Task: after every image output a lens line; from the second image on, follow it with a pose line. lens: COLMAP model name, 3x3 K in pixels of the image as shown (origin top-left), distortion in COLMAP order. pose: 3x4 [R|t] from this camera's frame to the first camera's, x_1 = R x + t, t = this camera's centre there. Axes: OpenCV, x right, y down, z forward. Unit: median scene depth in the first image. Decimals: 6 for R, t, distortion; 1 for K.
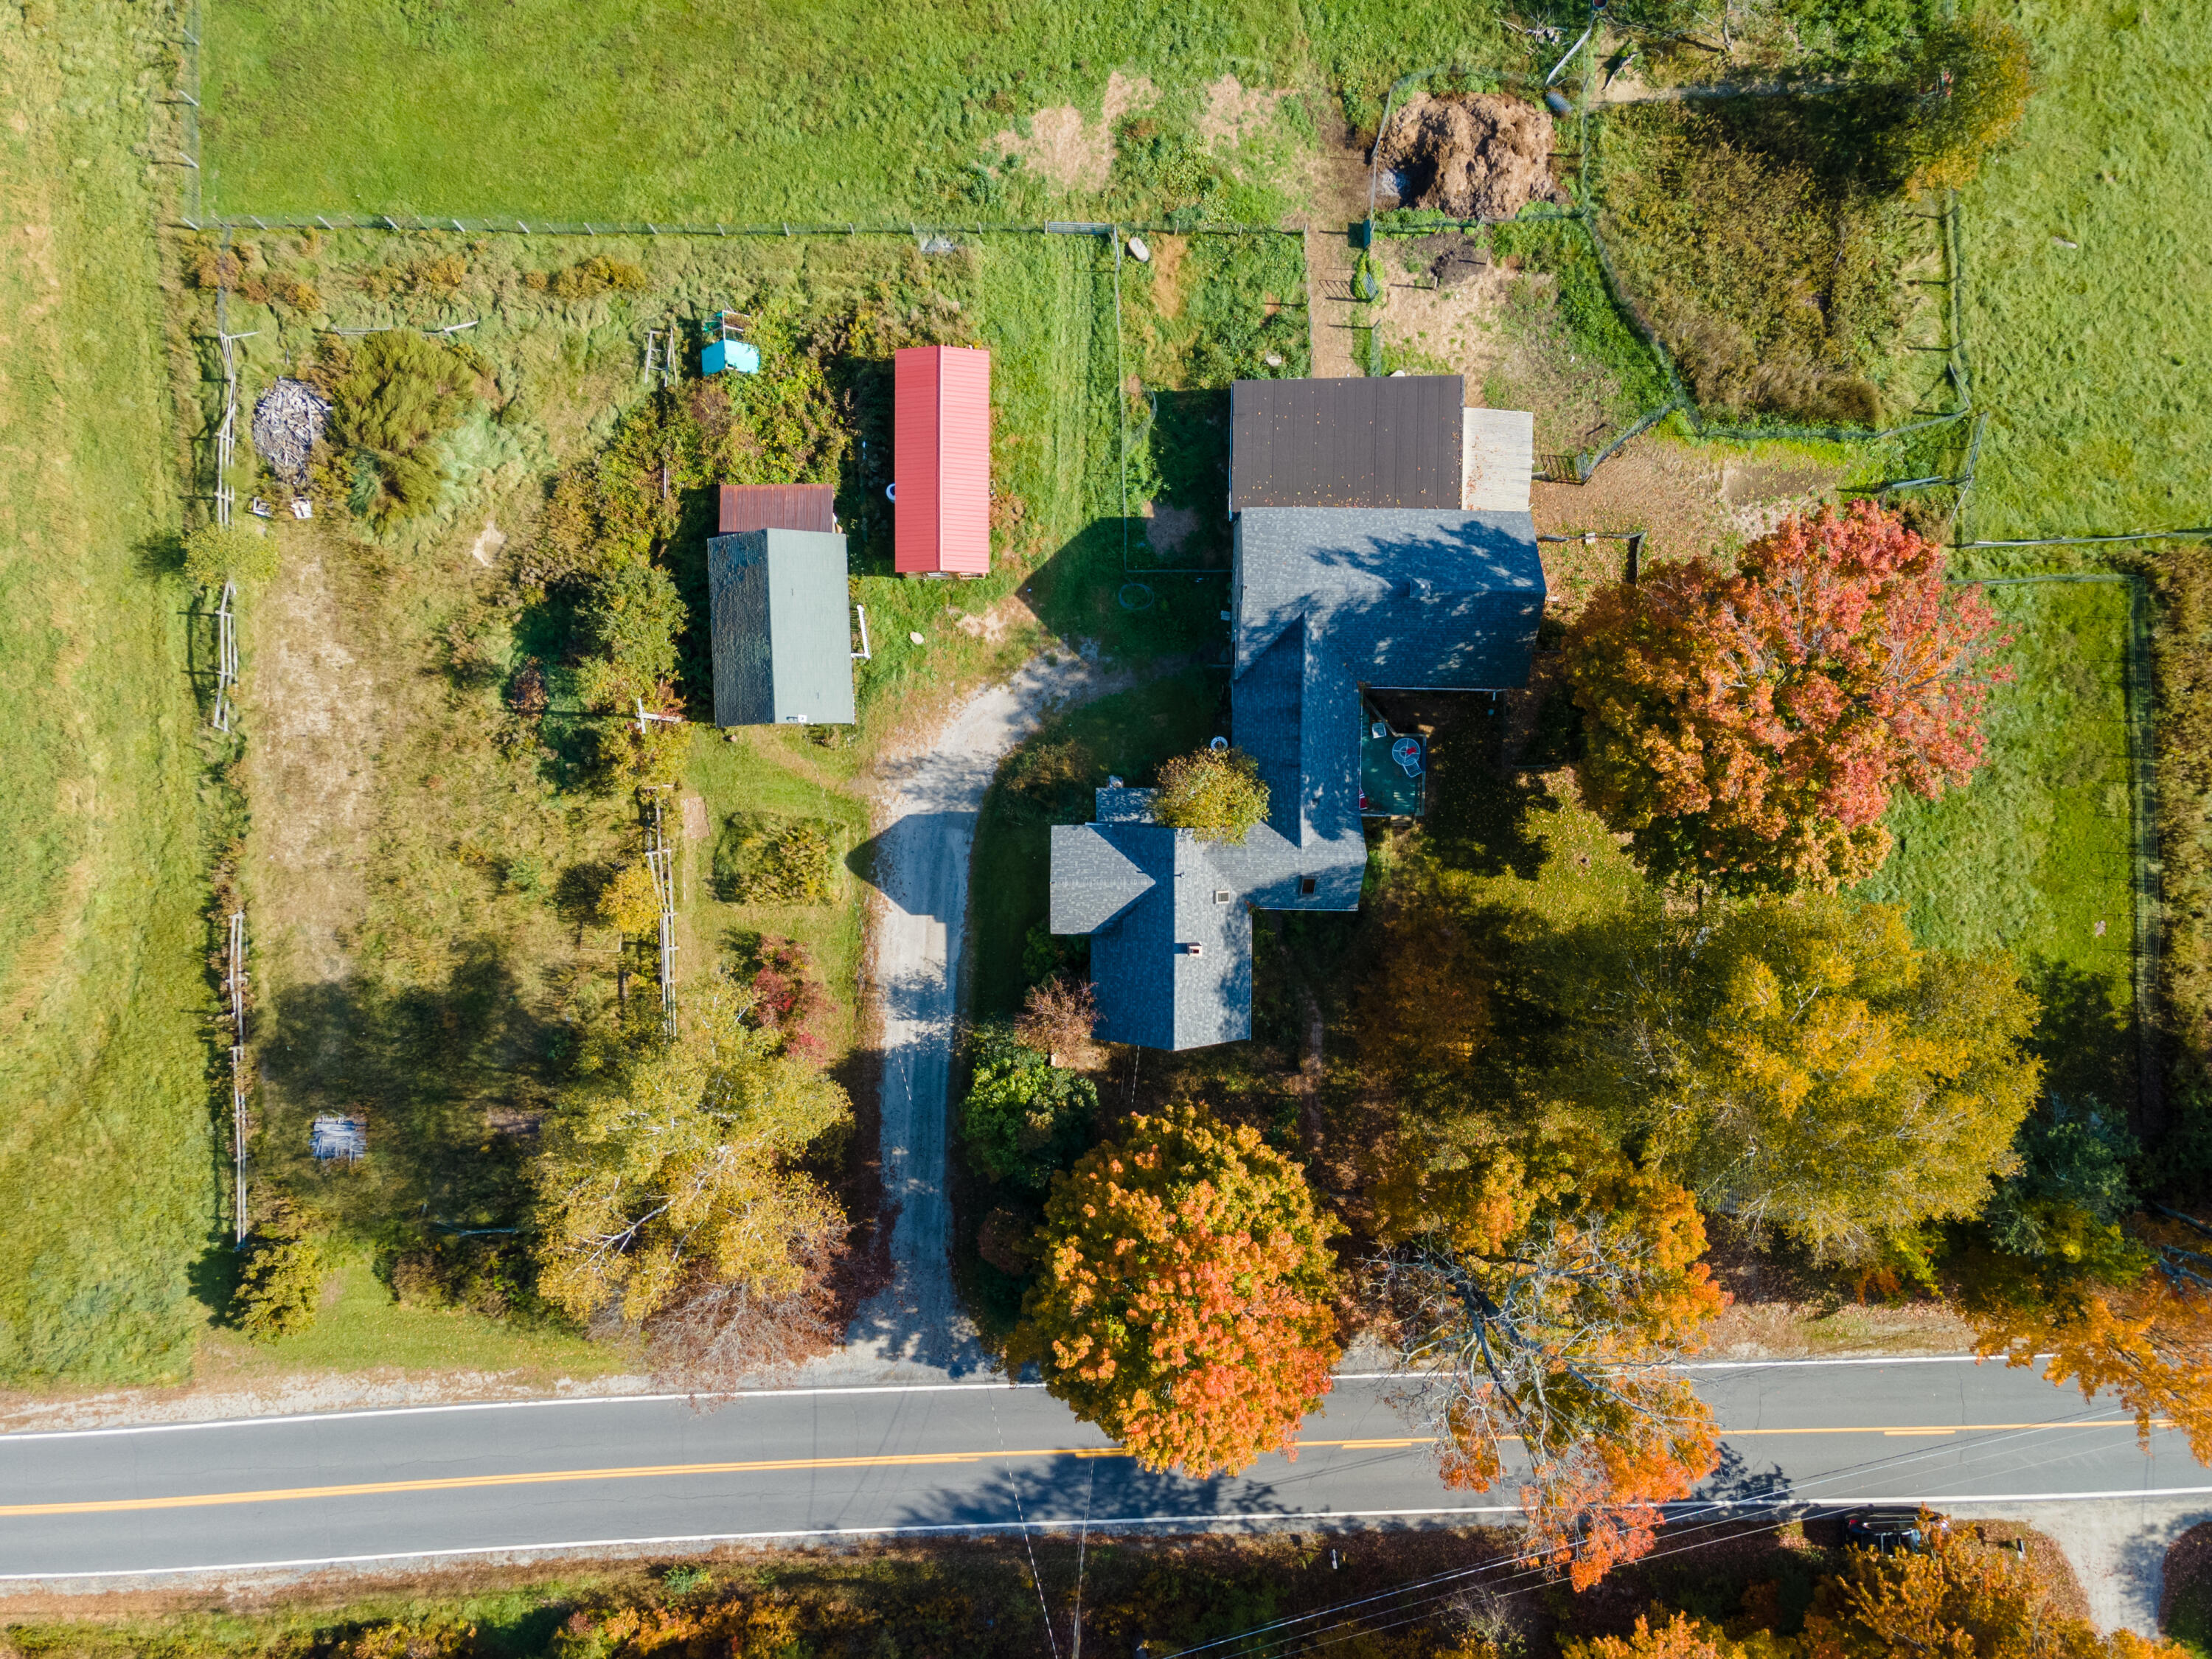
lens RADIAL K [[1626.8, 0, 1106.0], [0, 1626.8, 829.5], [0, 0, 1]] dist [-0.011780, 0.138950]
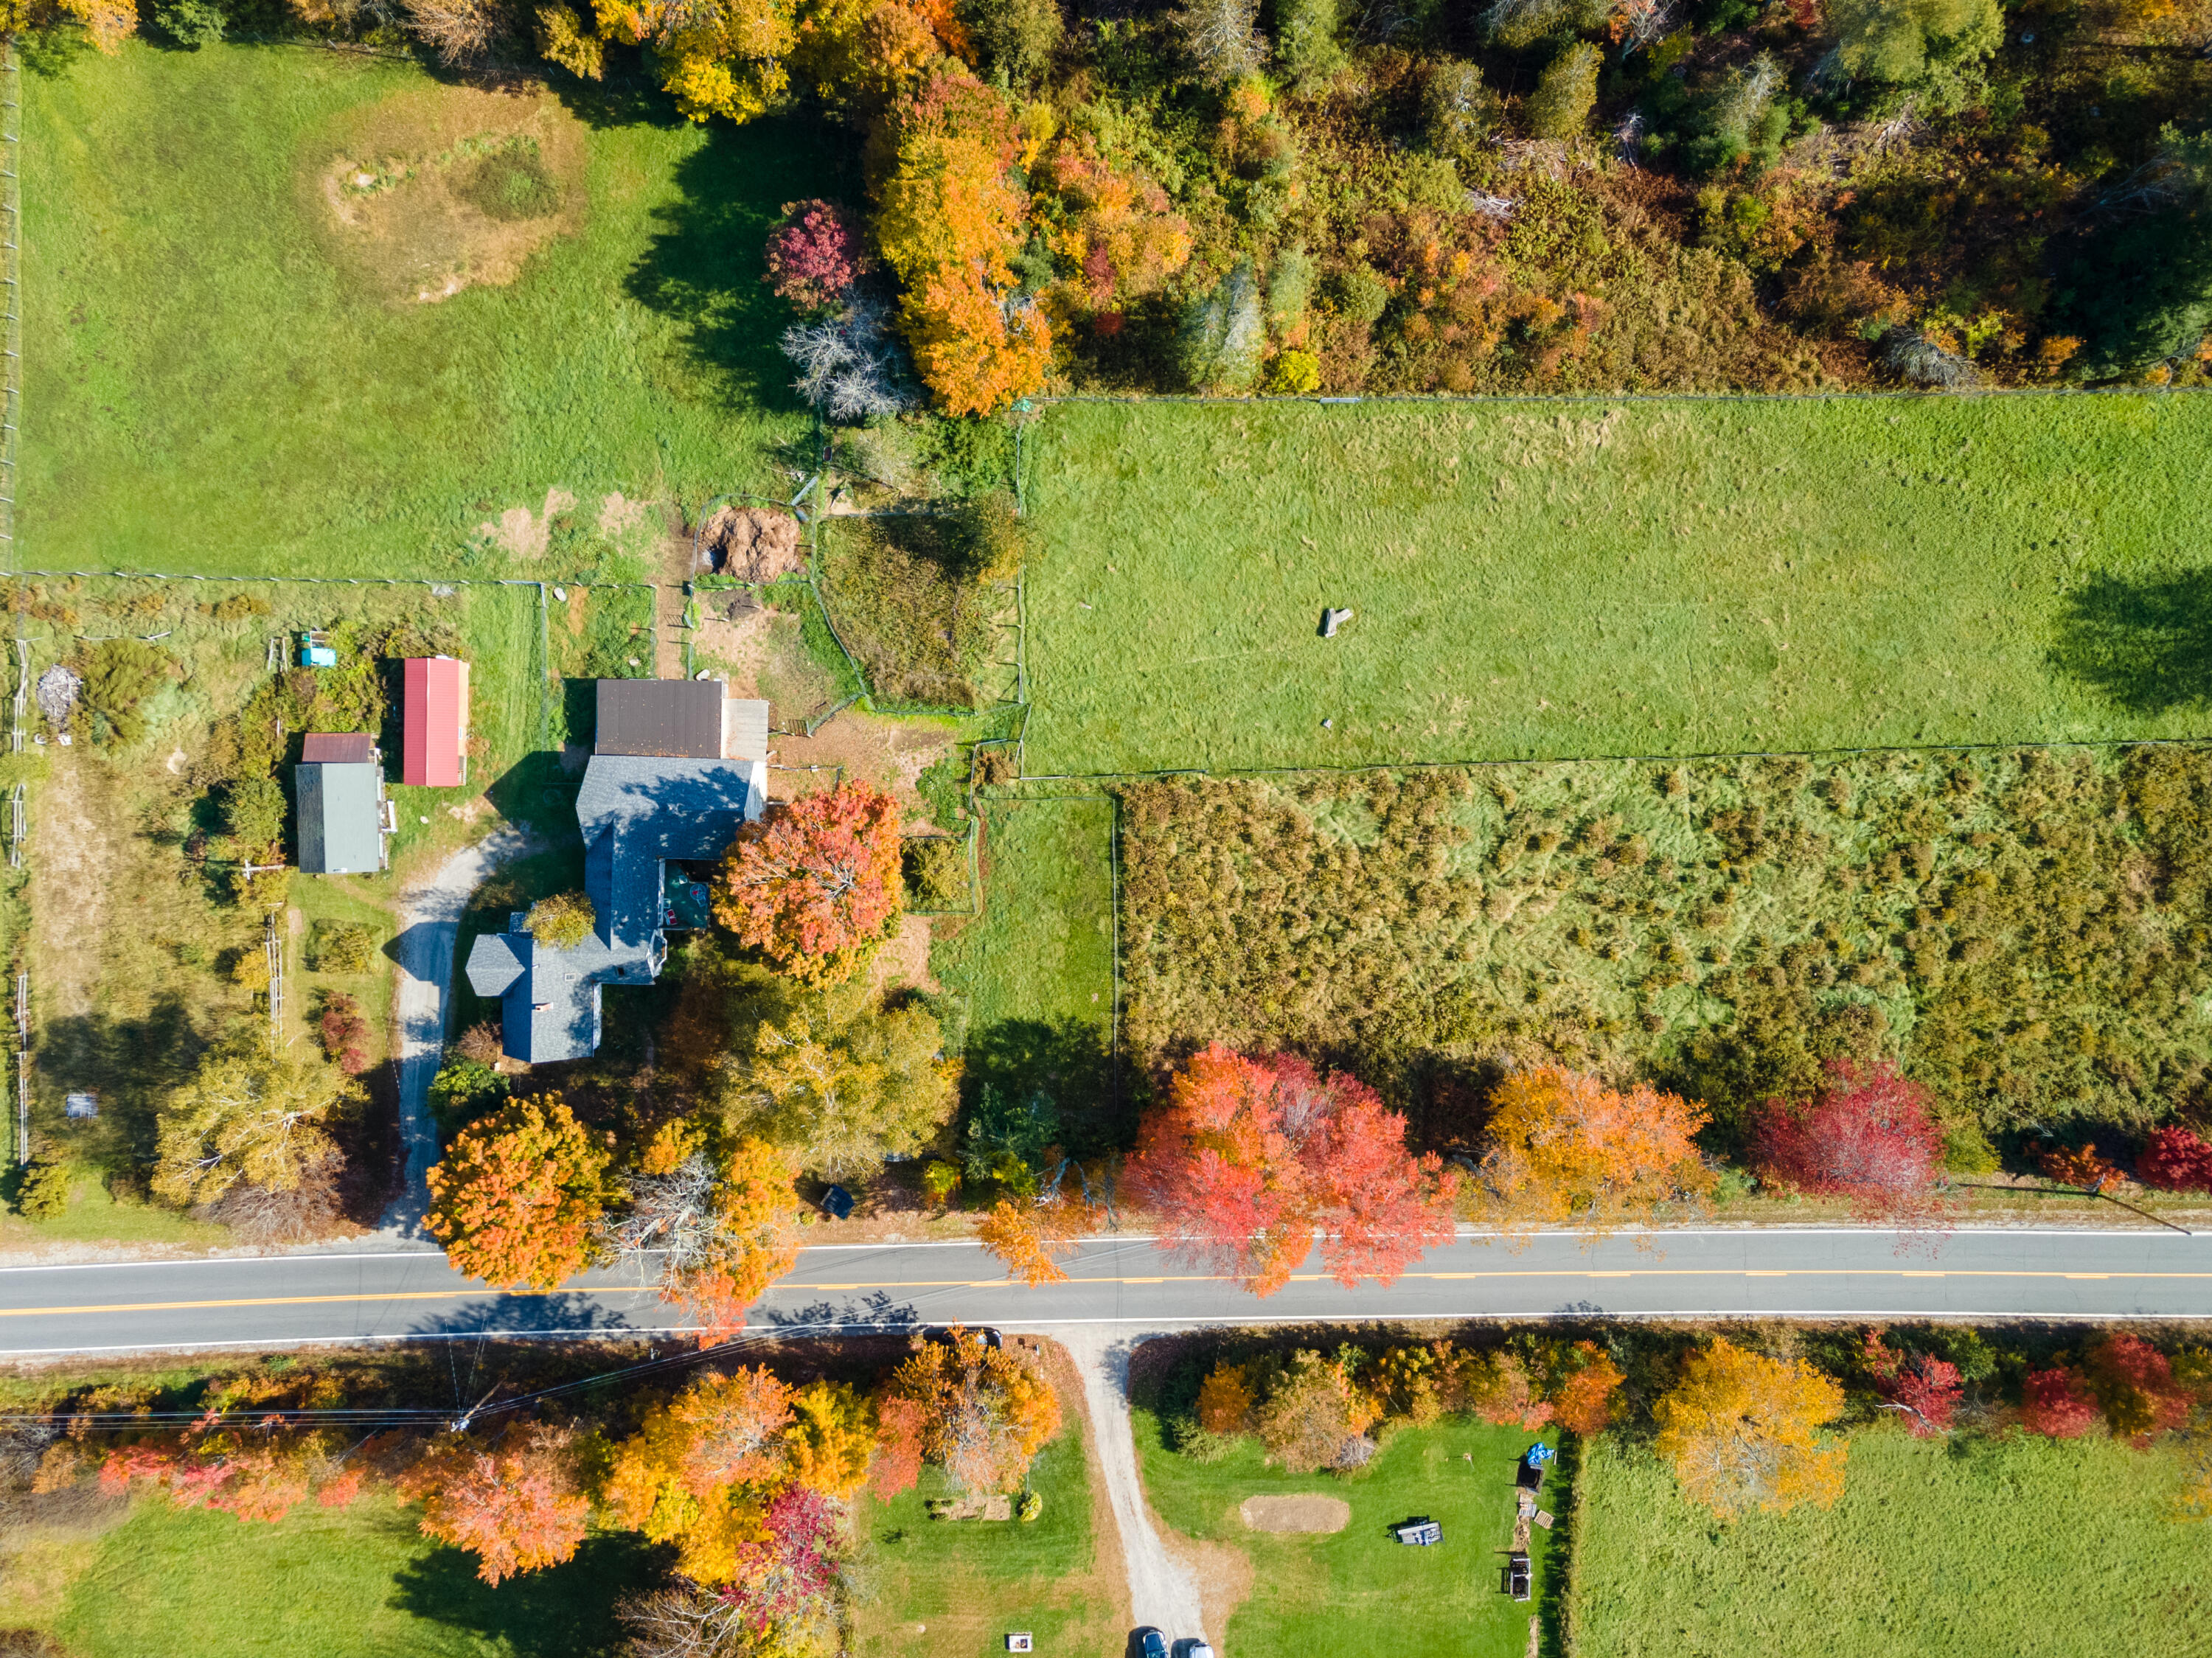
lens RADIAL K [[1664.6, 0, 1100.8], [0, 1664.6, 825.6], [0, 0, 1]] dist [0.046588, 0.058041]
pose [[0.999347, 0.014587, -0.033043, 0.659135], [-0.014233, 0.999839, 0.010942, -0.141517], [0.033197, -0.010465, 0.999394, -0.758814]]
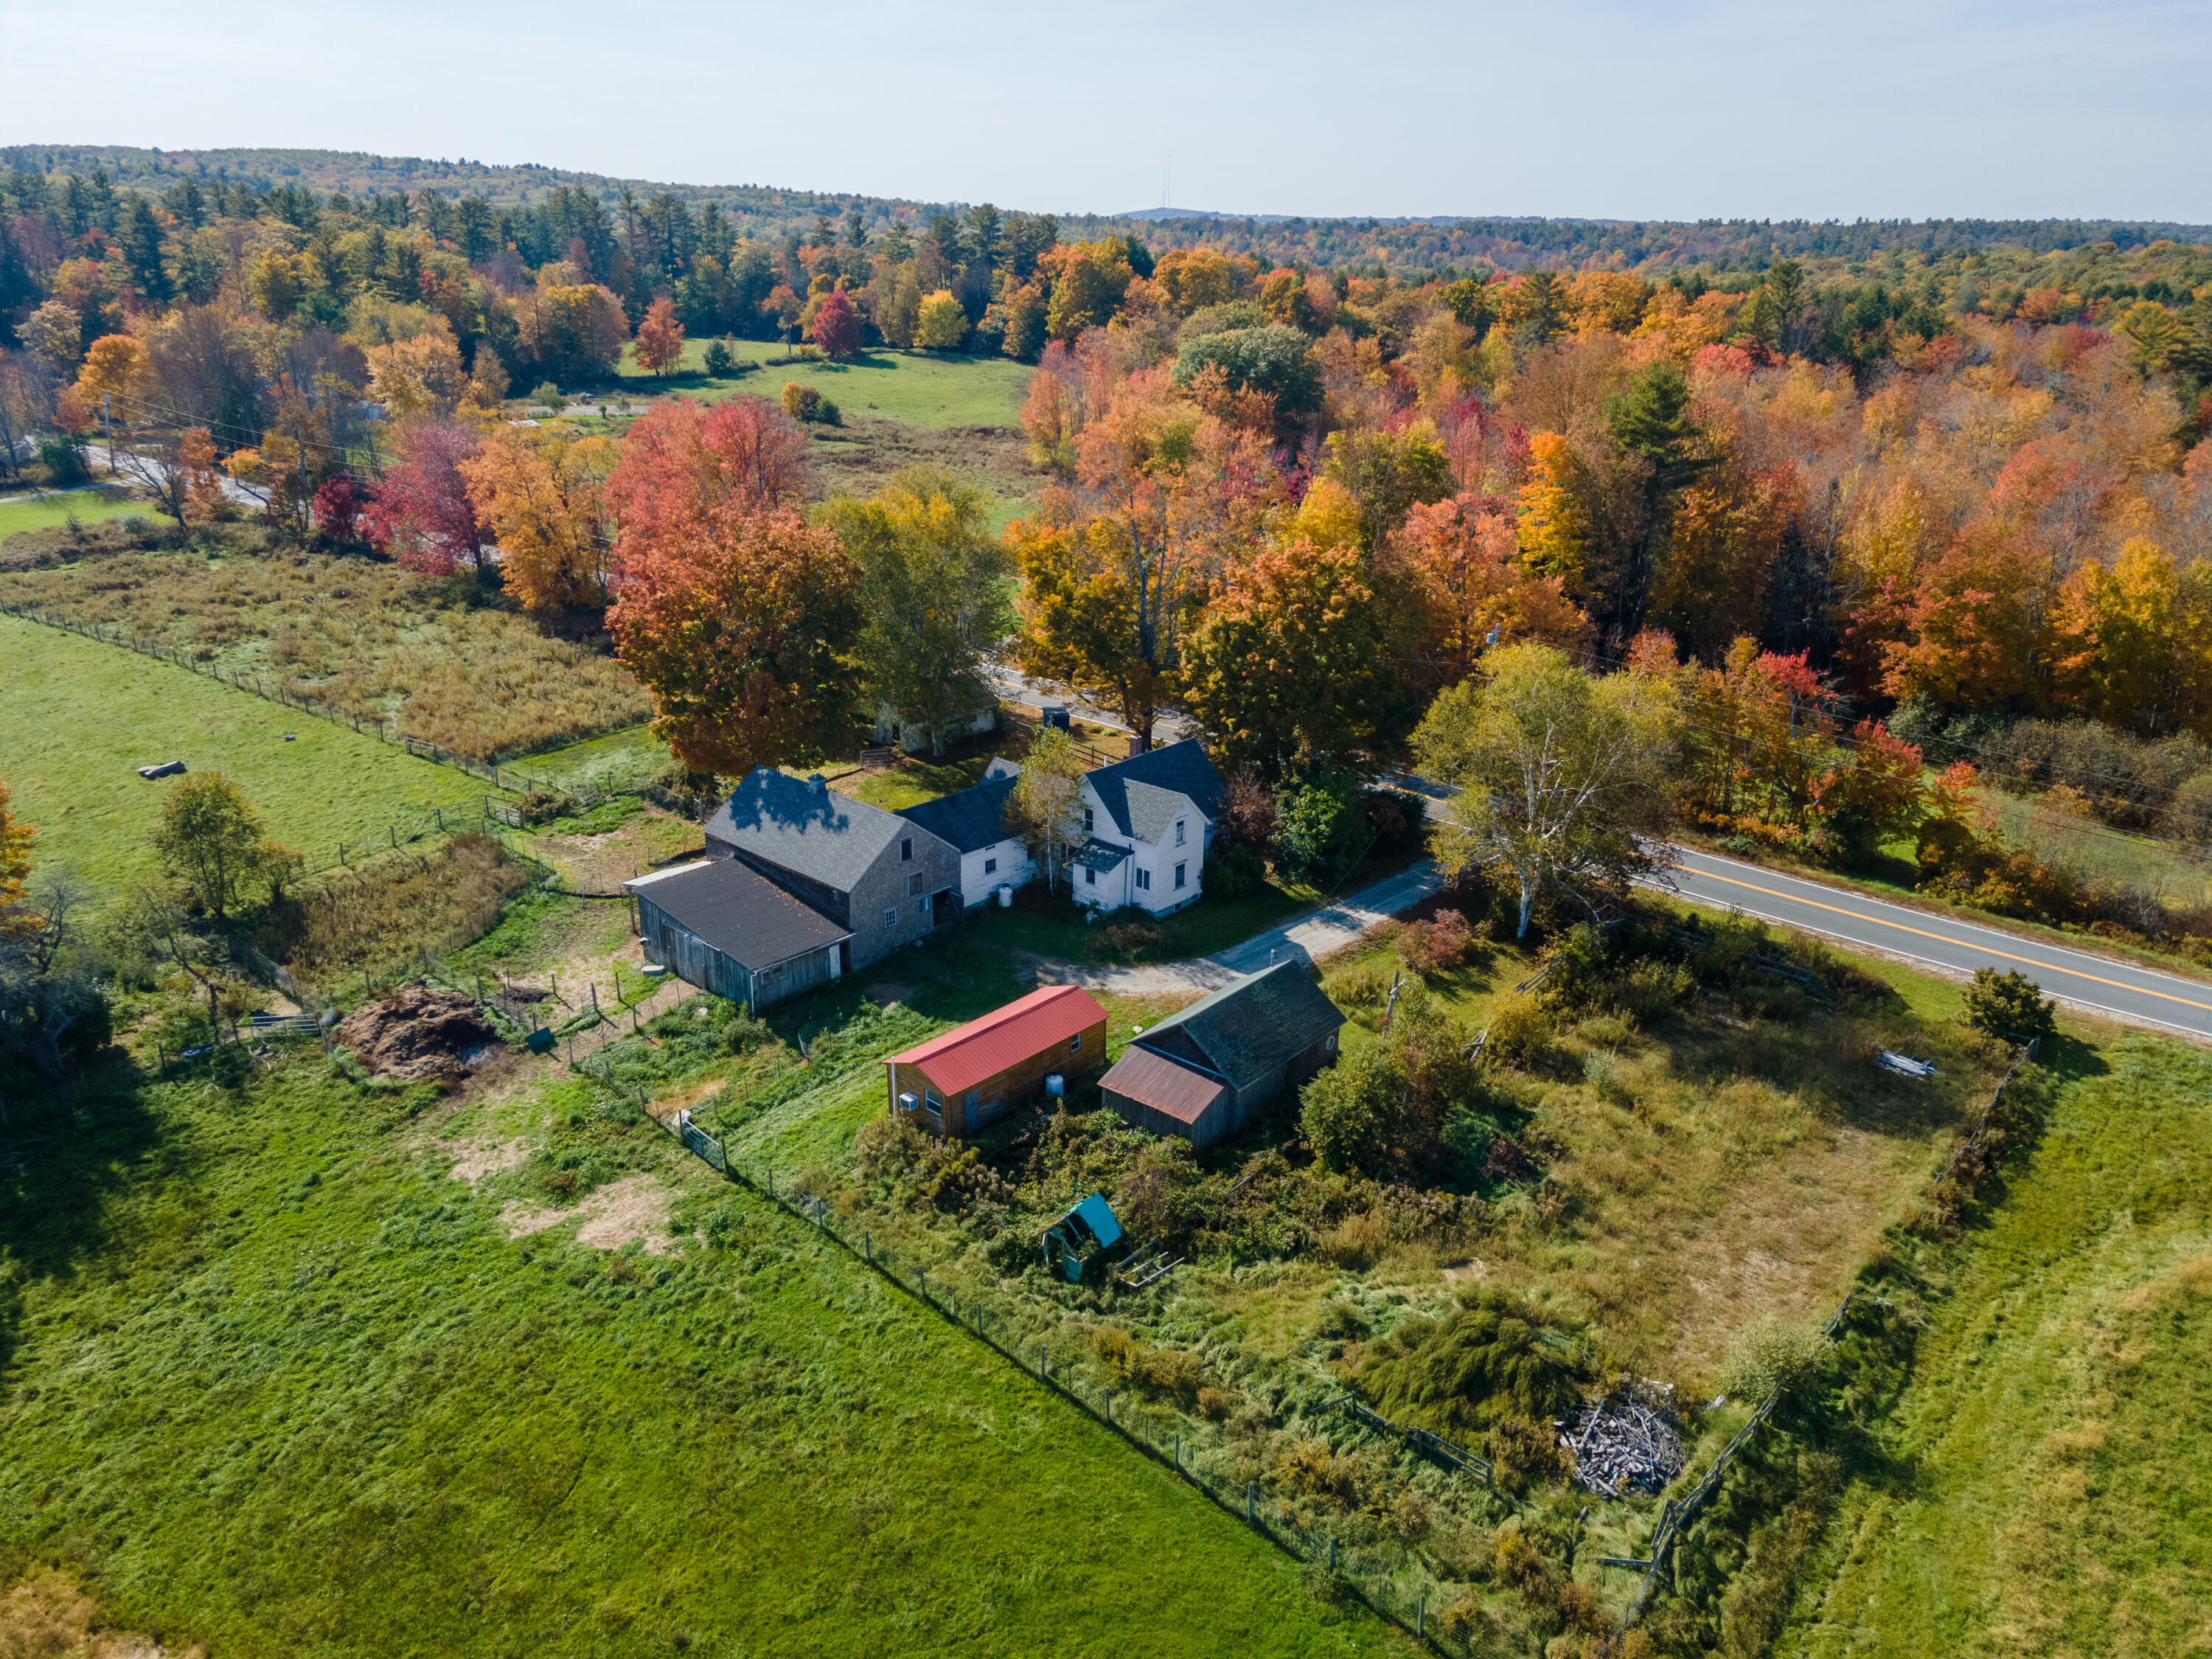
lens RADIAL K [[1664.7, 0, 1100.8], [0, 1664.7, 826.1], [0, 0, 1]] dist [0.046588, 0.058041]
pose [[-0.732739, -0.247997, 0.633712, -0.729950], [0.680494, -0.260817, 0.684764, -0.813197], [-0.004536, 0.932991, 0.359872, 0.502473]]
